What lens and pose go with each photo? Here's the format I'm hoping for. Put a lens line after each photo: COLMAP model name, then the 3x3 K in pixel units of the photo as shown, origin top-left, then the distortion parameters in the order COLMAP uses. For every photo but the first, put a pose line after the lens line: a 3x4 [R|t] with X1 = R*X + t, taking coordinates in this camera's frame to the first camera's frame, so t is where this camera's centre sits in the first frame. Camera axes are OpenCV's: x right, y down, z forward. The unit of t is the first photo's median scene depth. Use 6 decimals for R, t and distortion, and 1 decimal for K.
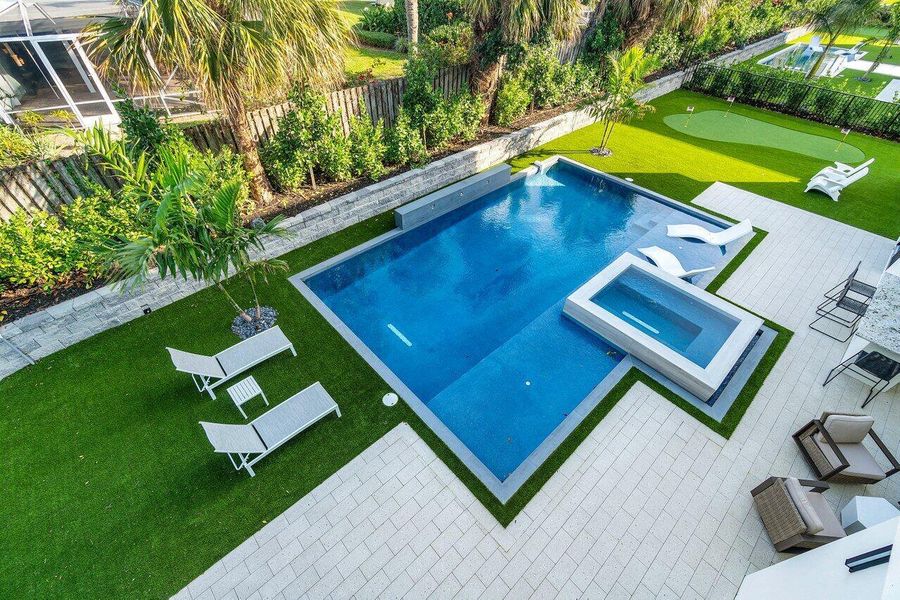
lens RADIAL K [[393.3, 0, 446.0], [0, 393.3, 305.9], [0, 0, 1]] dist [0.000587, 0.000034]
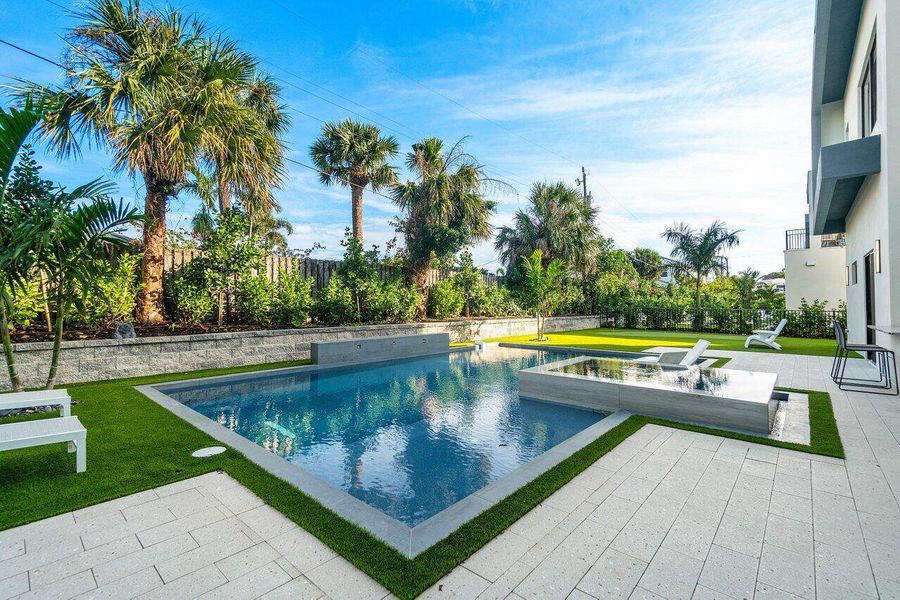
lens RADIAL K [[397.4, 0, 449.1], [0, 397.4, 291.9], [0, 0, 1]] dist [0.009399, 0.000654]
pose [[0.994399, -0.018143, 0.104120, 0.086028], [0.087513, 0.693710, -0.714918, 0.348477], [-0.059258, 0.720026, 0.691412, 0.324186]]
